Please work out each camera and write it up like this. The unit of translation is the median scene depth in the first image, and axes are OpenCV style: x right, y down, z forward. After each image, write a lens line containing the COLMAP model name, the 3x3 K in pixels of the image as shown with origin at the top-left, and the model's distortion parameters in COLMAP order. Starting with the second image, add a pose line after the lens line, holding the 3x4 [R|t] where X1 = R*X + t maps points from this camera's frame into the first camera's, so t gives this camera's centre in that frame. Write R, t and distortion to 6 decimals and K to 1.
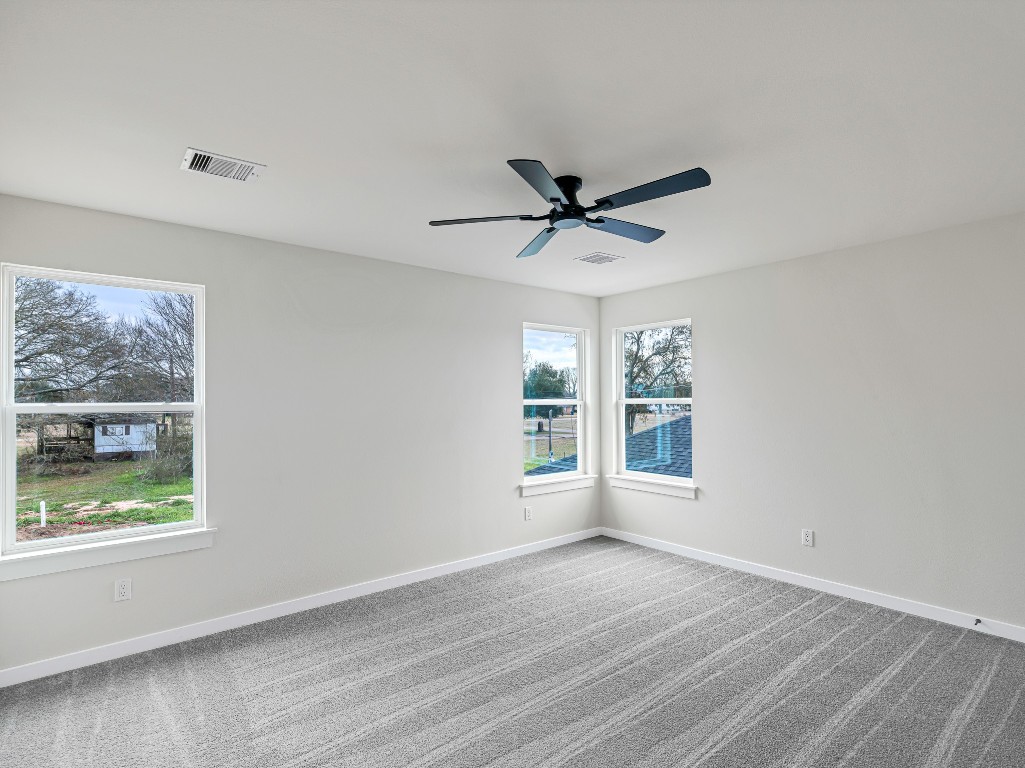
lens RADIAL K [[521.3, 0, 512.9], [0, 521.3, 385.4], [0, 0, 1]] dist [0.001316, -0.000214]
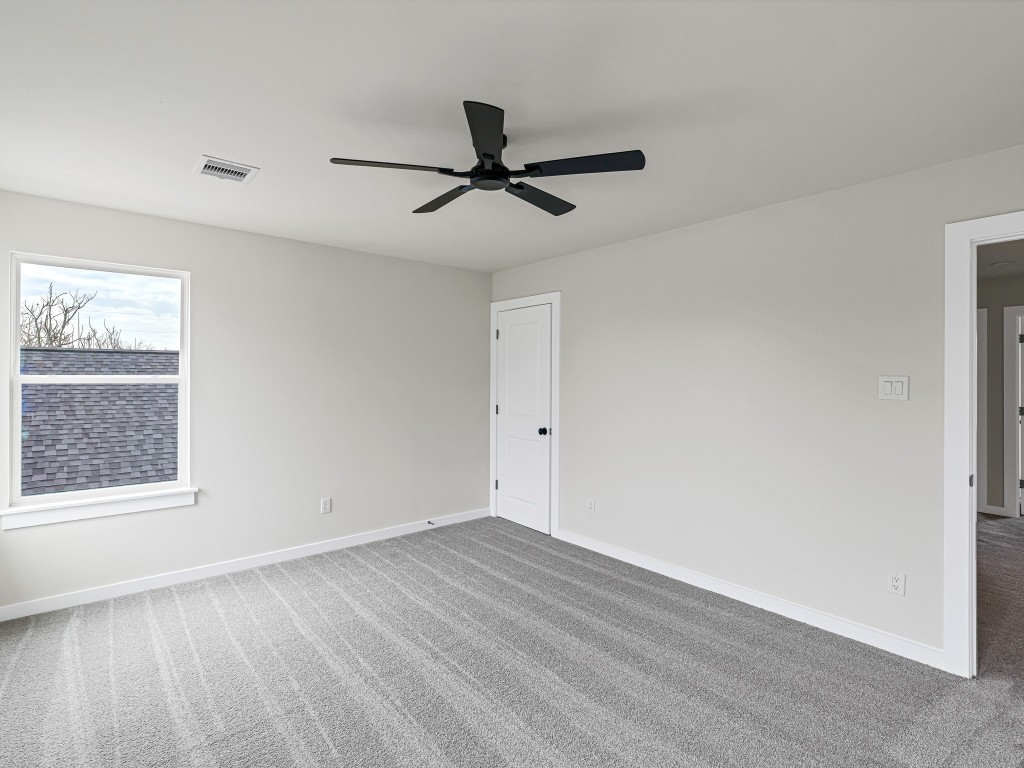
lens RADIAL K [[520.7, 0, 512.4], [0, 520.7, 385.4], [0, 0, 1]] dist [0.001316, -0.000214]
pose [[-0.024270, -0.007660, 0.999676, -0.474293], [-0.030352, 0.999515, 0.006922, 0.022010], [-0.999245, -0.030174, -0.024491, 0.591561]]
